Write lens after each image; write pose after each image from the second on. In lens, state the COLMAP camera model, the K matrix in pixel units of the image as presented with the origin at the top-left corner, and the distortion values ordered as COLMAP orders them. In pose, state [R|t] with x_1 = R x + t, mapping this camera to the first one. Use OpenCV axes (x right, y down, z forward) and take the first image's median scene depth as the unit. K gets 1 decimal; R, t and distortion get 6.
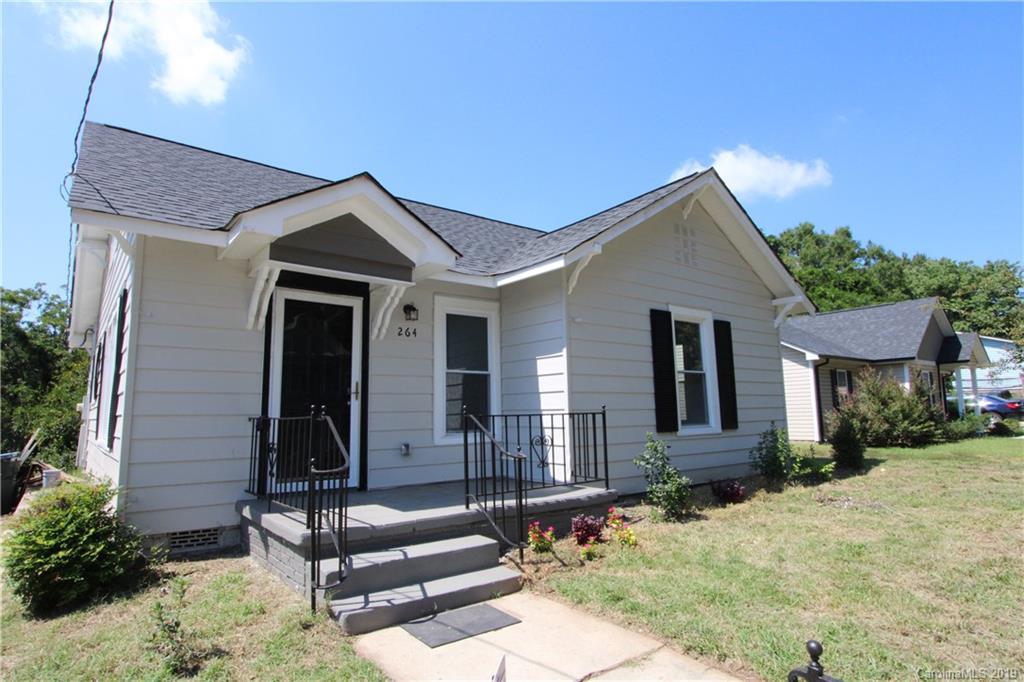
lens RADIAL K [[562.2, 0, 512.0], [0, 562.2, 341.0], [0, 0, 1]] dist [-0.000377, 0.000006]
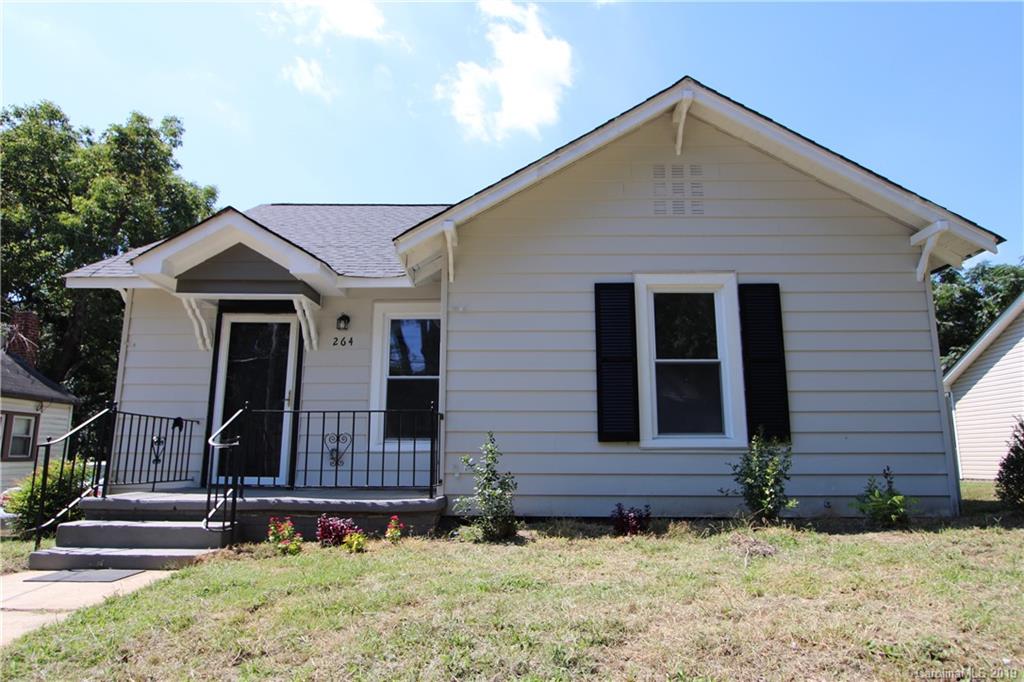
lens RADIAL K [[666.4, 0, 511.5], [0, 666.4, 329.9], [0, 0, 1]] dist [0.027307, -0.000019]
pose [[0.775783, -0.107260, -0.621816, 0.731728], [0.065736, 0.993823, -0.089417, 0.083185], [0.627566, 0.028492, 0.778042, 0.207975]]
